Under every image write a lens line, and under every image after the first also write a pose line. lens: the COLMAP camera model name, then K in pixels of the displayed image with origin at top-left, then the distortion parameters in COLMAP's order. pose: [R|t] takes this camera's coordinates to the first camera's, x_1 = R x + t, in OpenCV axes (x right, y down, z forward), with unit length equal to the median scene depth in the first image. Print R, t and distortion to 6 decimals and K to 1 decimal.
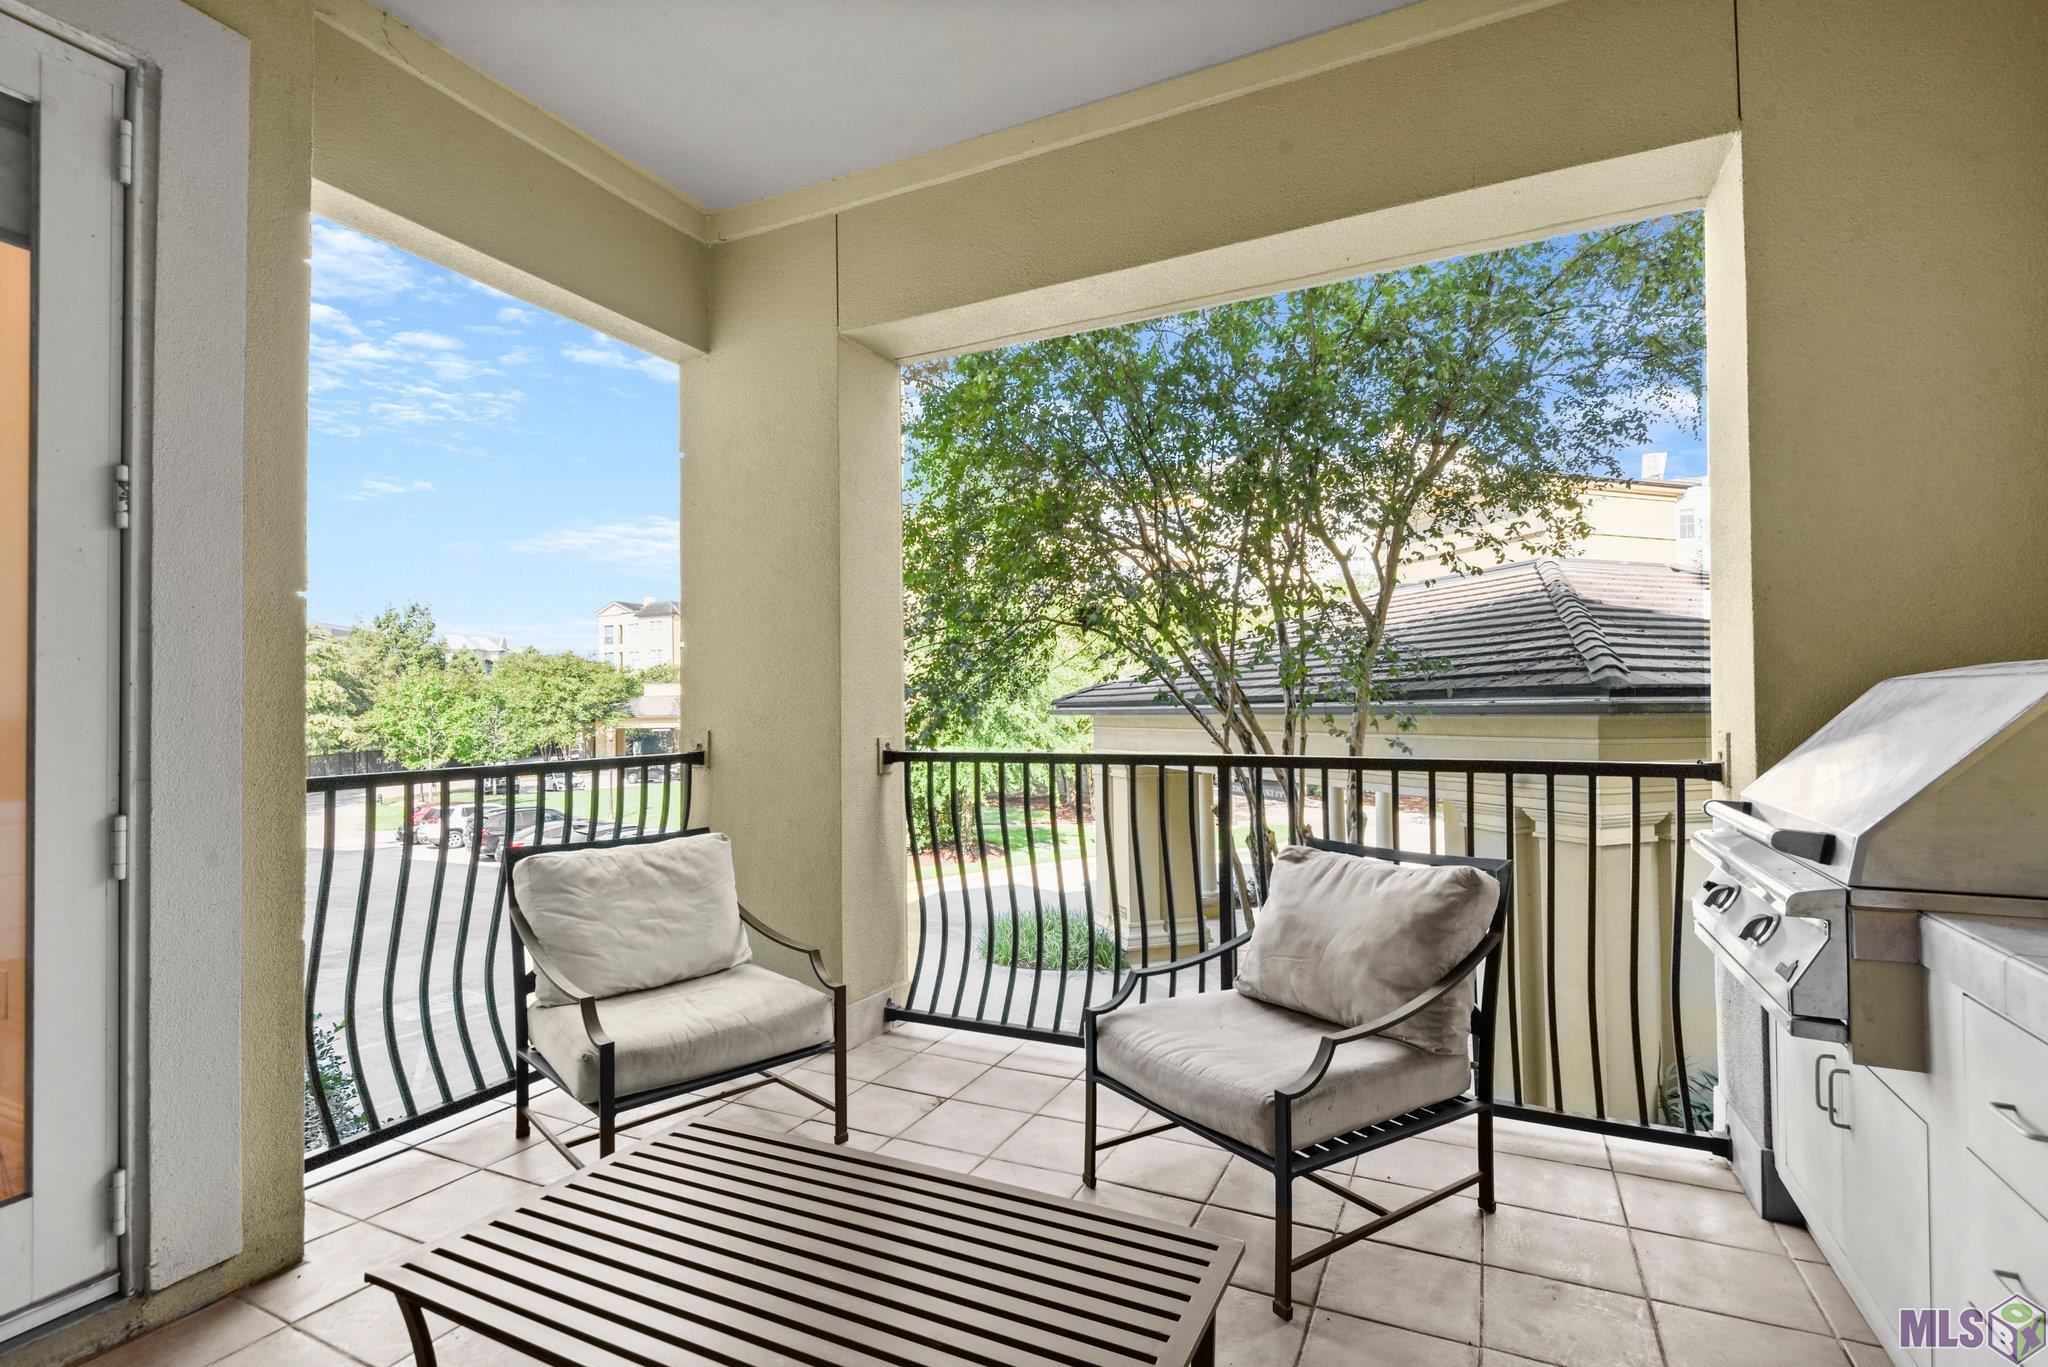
lens RADIAL K [[942.5, 0, 1030.0], [0, 942.5, 697.5], [0, 0, 1]] dist [-0.000449, -0.000182]
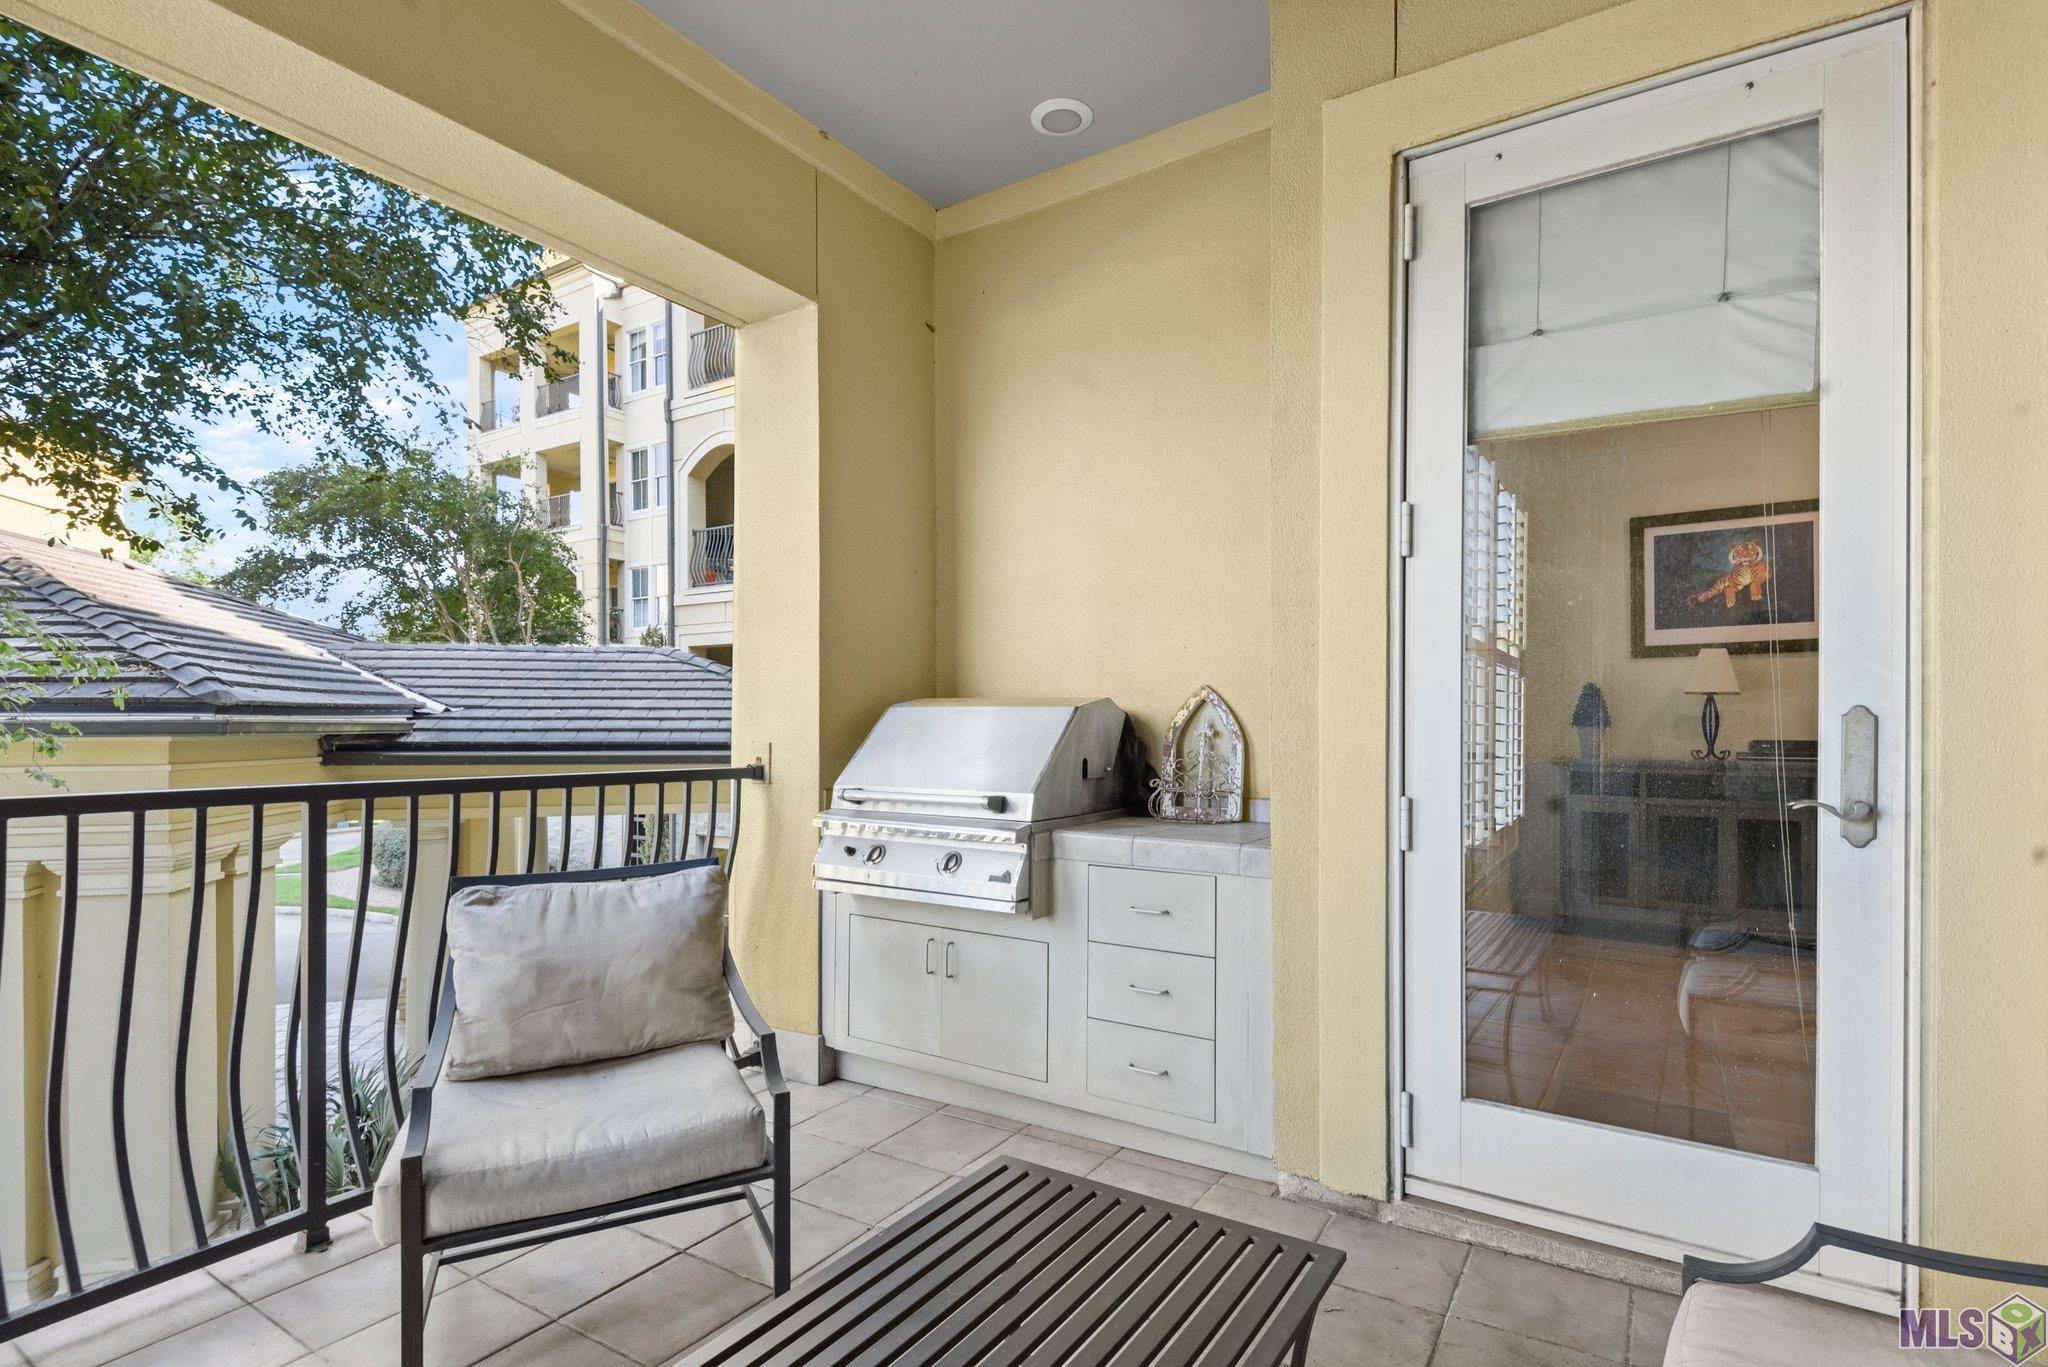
lens RADIAL K [[969.5, 0, 1050.8], [0, 969.5, 725.6], [0, 0, 1]] dist [0.003280, 0.000163]
pose [[0.108161, 0.006947, 0.994109, -0.243282], [-0.012316, 0.999908, -0.005647, 0.007083], [-0.994057, -0.011632, 0.108237, 0.194181]]
